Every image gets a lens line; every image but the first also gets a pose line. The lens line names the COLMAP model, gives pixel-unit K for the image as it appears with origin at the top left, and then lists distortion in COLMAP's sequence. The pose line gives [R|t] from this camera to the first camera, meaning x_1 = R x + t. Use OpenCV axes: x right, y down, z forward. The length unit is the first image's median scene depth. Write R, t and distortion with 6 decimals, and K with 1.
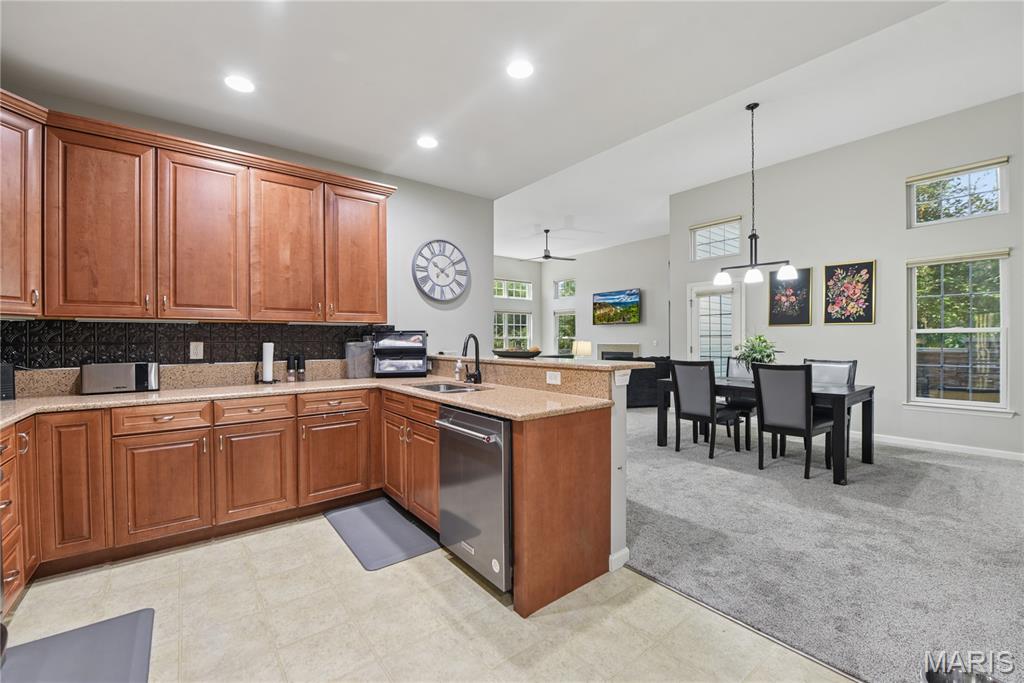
lens RADIAL K [[417.4, 0, 511.8], [0, 417.4, 342.4], [0, 0, 1]] dist [-0.015918, -0.000261]
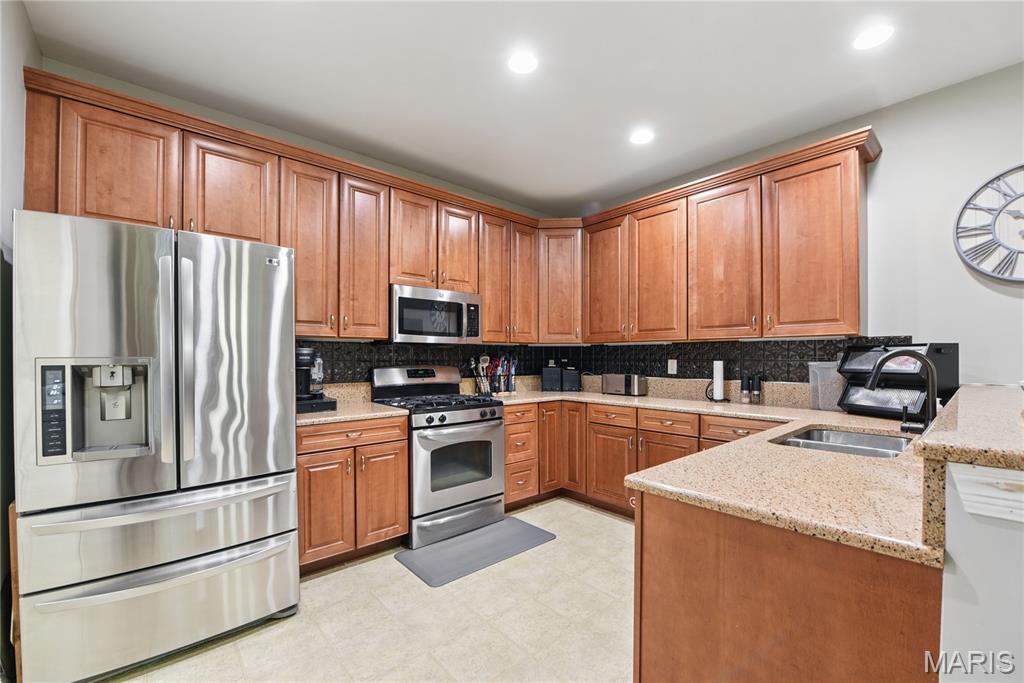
lens RADIAL K [[417.4, 0, 515.5], [0, 417.4, 358.6], [0, 0, 1]] dist [-0.015918, -0.000261]
pose [[0.051338, 0.005738, -0.998665, 0.342169], [-0.007154, 0.999960, 0.005378, -0.006128], [0.998656, 0.006868, 0.051377, 0.411558]]
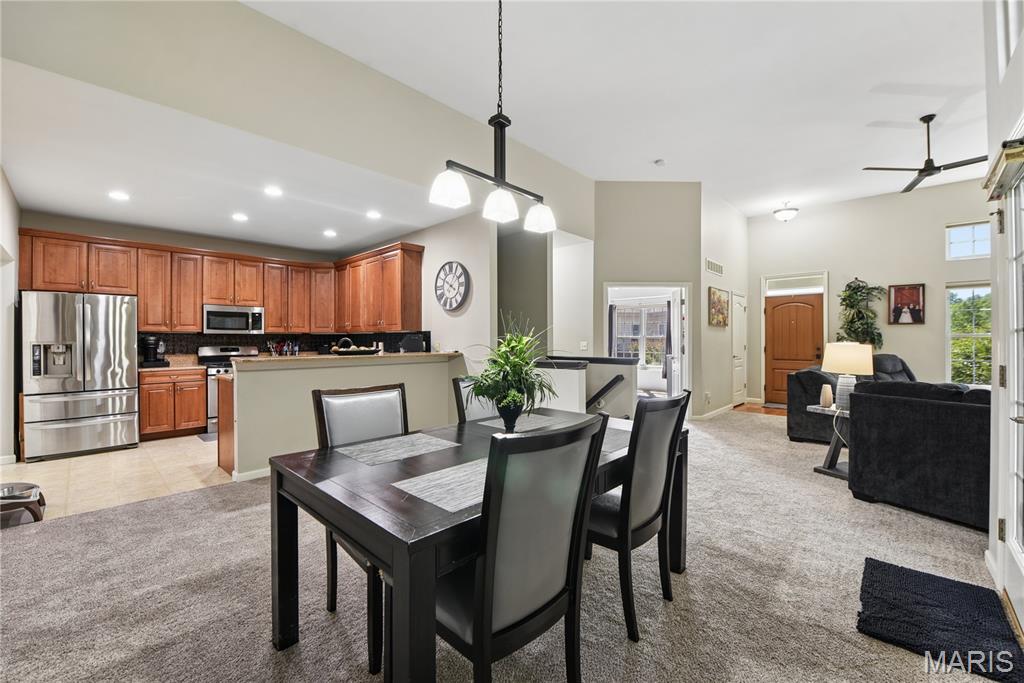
lens RADIAL K [[417.4, 0, 508.7], [0, 417.4, 338.6], [0, 0, 1]] dist [-0.015918, -0.000261]
pose [[0.143609, -0.002518, -0.989631, 1.307439], [-0.003519, 0.999989, -0.003055, -0.011794], [0.989628, 0.003921, 0.143598, 1.177635]]
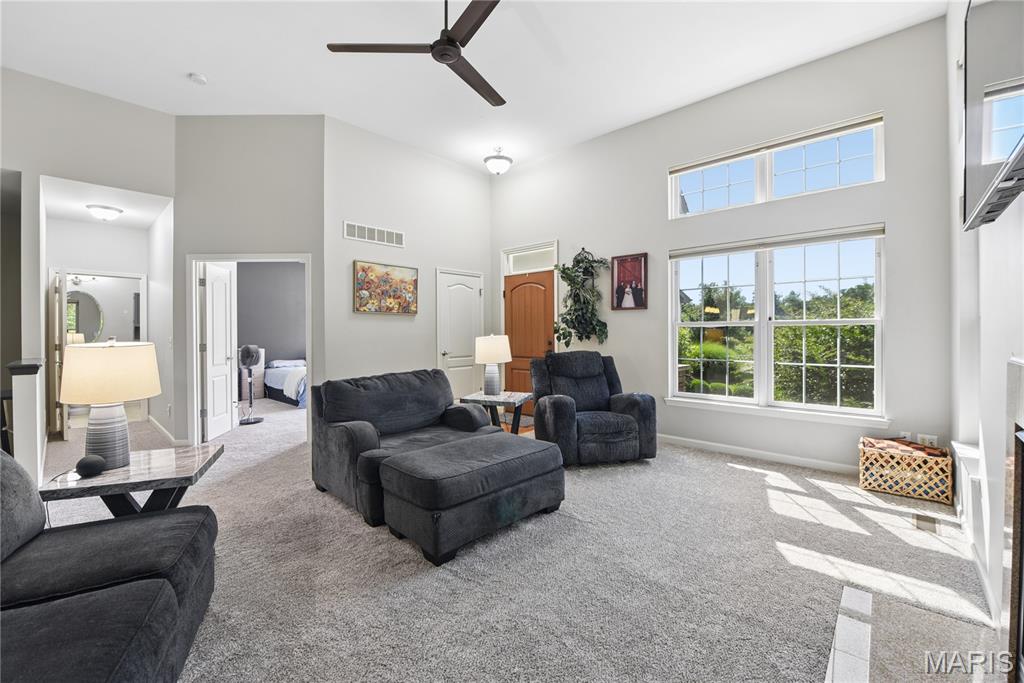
lens RADIAL K [[417.4, 0, 501.3], [0, 417.4, 333.6], [0, 0, 1]] dist [-0.015918, -0.000261]
pose [[0.153772, 0.006729, -0.988083, 1.011396], [0.004355, 0.999962, 0.007487, -0.021753], [0.988097, -0.005454, 0.153737, 2.642427]]
